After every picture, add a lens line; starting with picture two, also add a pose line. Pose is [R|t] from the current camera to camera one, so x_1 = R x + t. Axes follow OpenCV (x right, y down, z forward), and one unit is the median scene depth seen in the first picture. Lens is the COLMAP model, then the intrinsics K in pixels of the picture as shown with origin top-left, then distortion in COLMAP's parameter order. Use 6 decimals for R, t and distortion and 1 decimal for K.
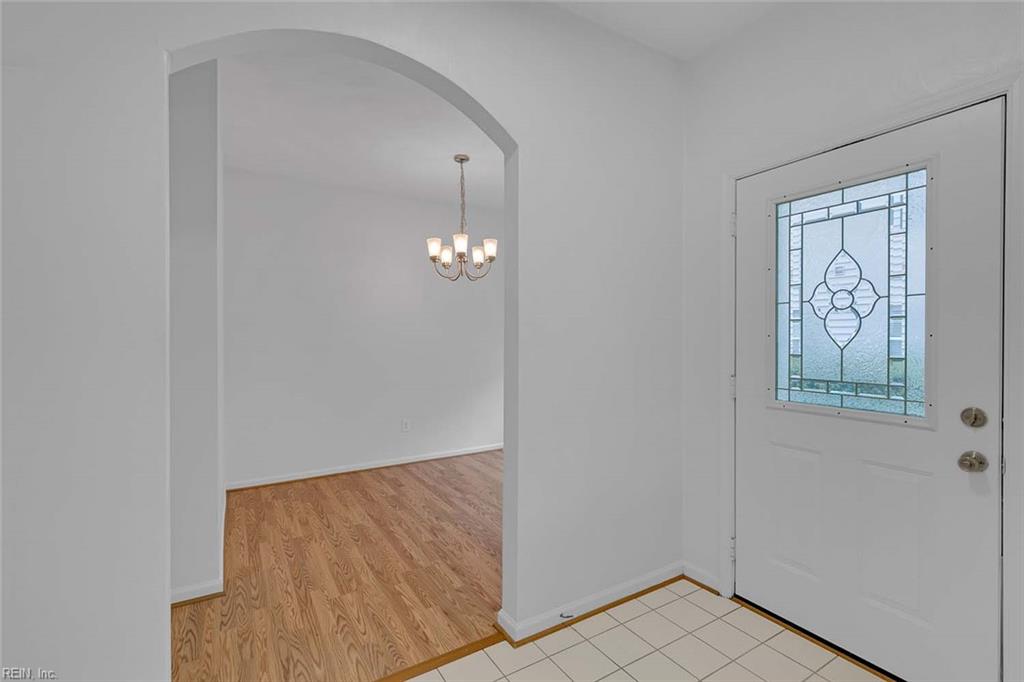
lens RADIAL K [[467.3, 0, 502.1], [0, 467.3, 339.7], [0, 0, 1]] dist [0.006544, -0.001730]
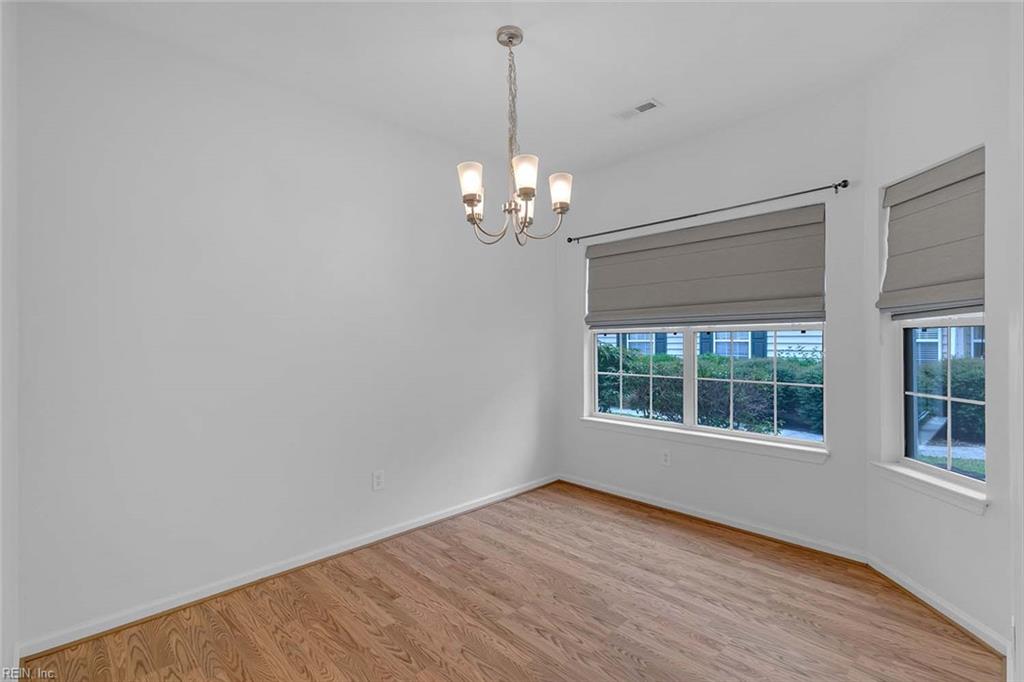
lens RADIAL K [[467.3, 0, 511.1], [0, 467.3, 340.3], [0, 0, 1]] dist [0.006544, -0.001730]
pose [[0.971728, -0.000952, 0.236103, -0.190254], [0.003231, 0.999952, -0.009266, 0.001962], [-0.236083, 0.009767, 0.971684, 0.361848]]
